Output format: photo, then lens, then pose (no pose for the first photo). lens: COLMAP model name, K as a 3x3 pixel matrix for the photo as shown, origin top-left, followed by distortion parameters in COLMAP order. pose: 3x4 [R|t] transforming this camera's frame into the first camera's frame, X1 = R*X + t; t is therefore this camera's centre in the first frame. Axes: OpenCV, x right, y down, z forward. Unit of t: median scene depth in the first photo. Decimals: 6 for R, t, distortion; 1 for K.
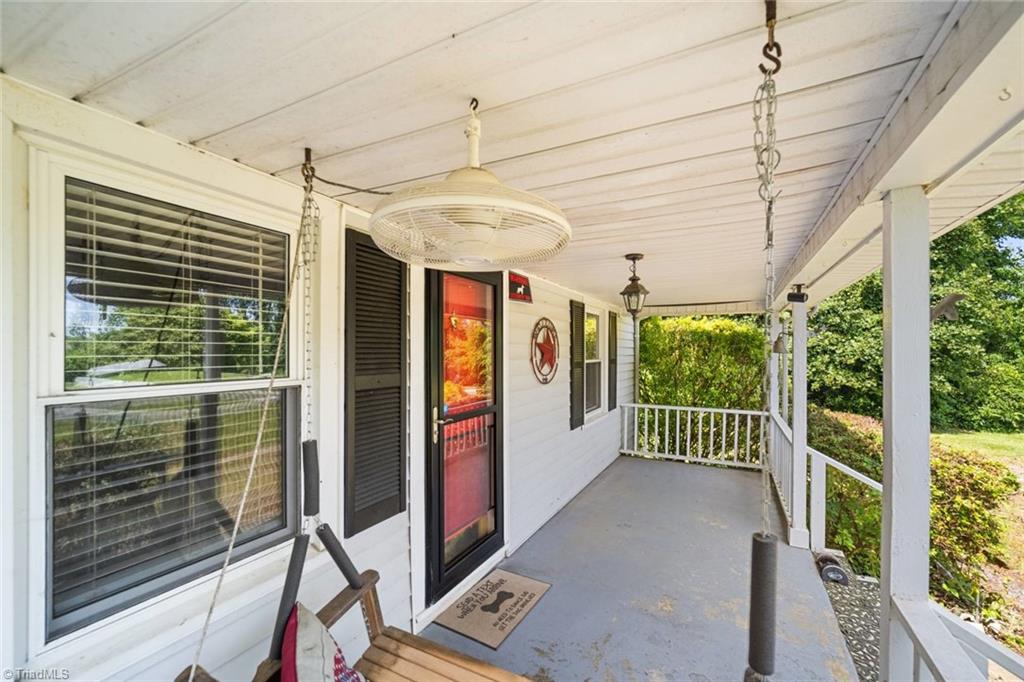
lens RADIAL K [[414.6, 0, 512.3], [0, 414.6, 352.9], [0, 0, 1]] dist [0.000321, 0.000082]
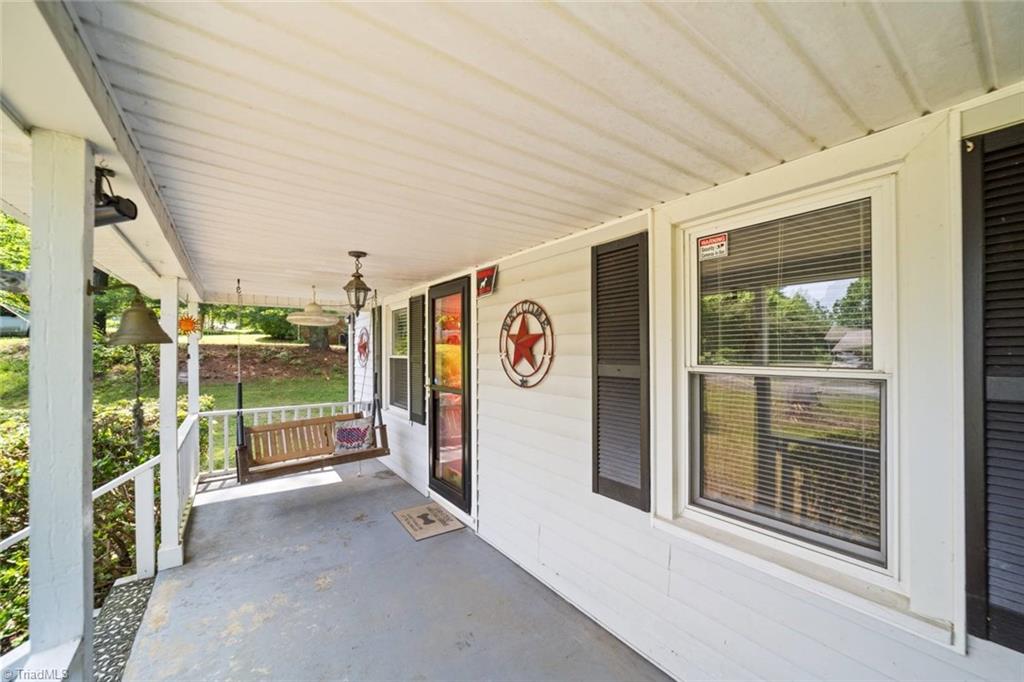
lens RADIAL K [[391.2, 0, 518.1], [0, 391.2, 338.7], [0, 0, 1]] dist [-0.003617, 0.000000]
pose [[-0.425510, -0.002254, -0.904951, 0.774620], [0.015905, 0.999824, -0.009969, -0.008632], [0.904814, -0.018635, -0.425399, 1.367773]]
